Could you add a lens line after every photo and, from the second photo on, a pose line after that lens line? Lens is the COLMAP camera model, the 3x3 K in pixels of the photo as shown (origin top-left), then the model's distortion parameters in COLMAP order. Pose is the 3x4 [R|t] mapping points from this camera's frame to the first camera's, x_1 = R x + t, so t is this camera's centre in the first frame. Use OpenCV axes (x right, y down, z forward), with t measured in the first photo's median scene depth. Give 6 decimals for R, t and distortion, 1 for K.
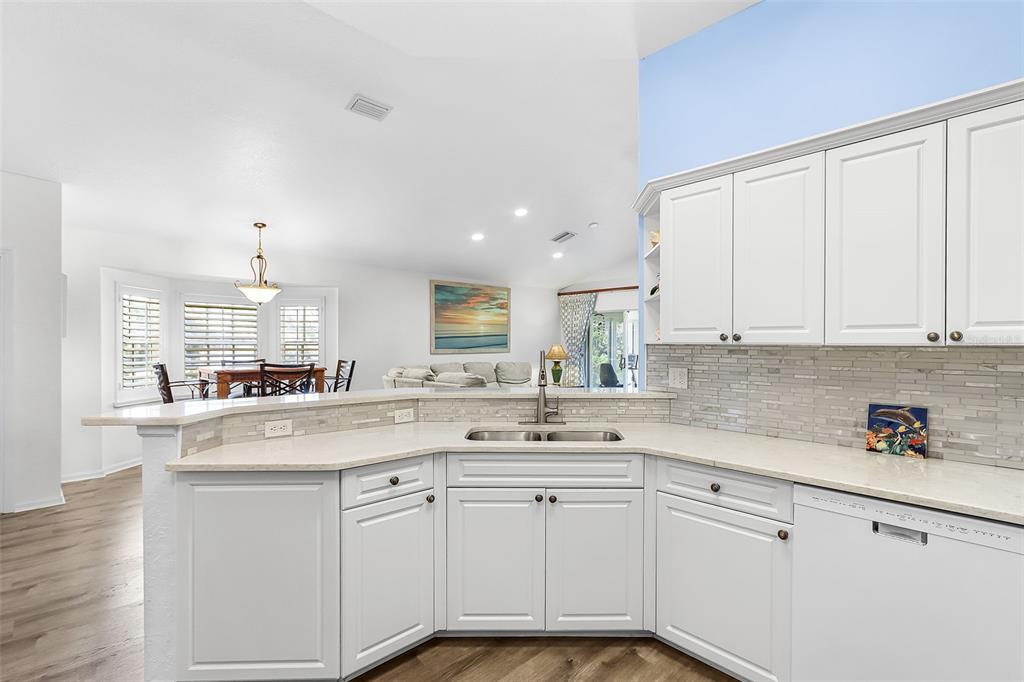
lens RADIAL K [[475.7, 0, 524.9], [0, 475.7, 352.2], [0, 0, 1]] dist [-0.002228, 0.001436]
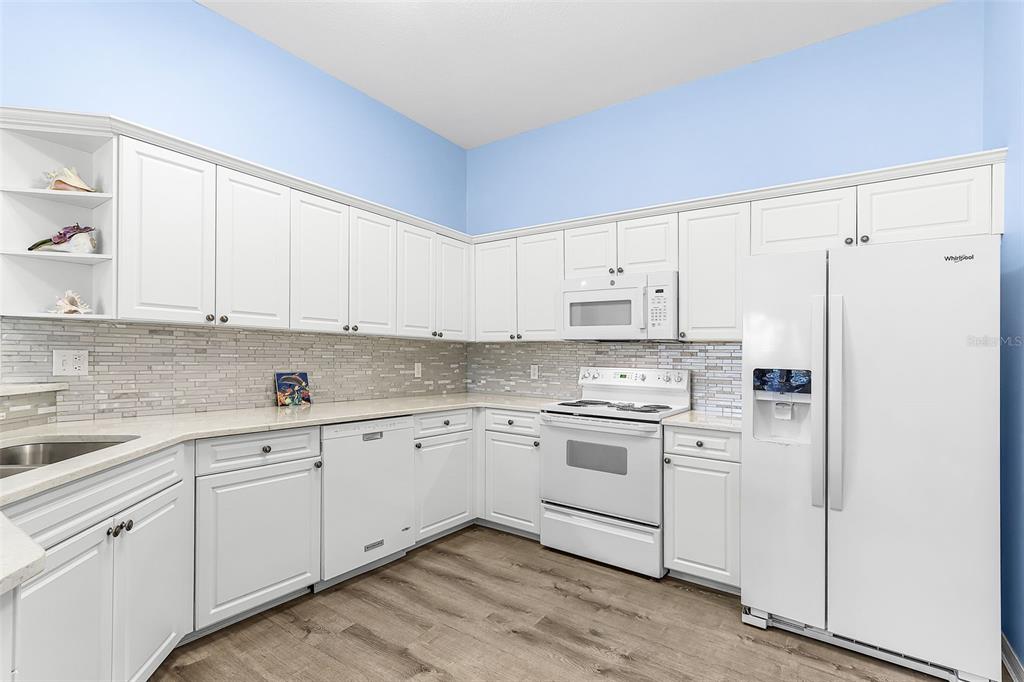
lens RADIAL K [[475.7, 0, 516.3], [0, 475.7, 343.1], [0, 0, 1]] dist [-0.002228, 0.001436]
pose [[-0.173880, 0.015265, 0.984649, -0.788550], [-0.008750, 0.999816, -0.017045, 0.039225], [-0.984728, -0.011580, -0.173714, 0.568548]]
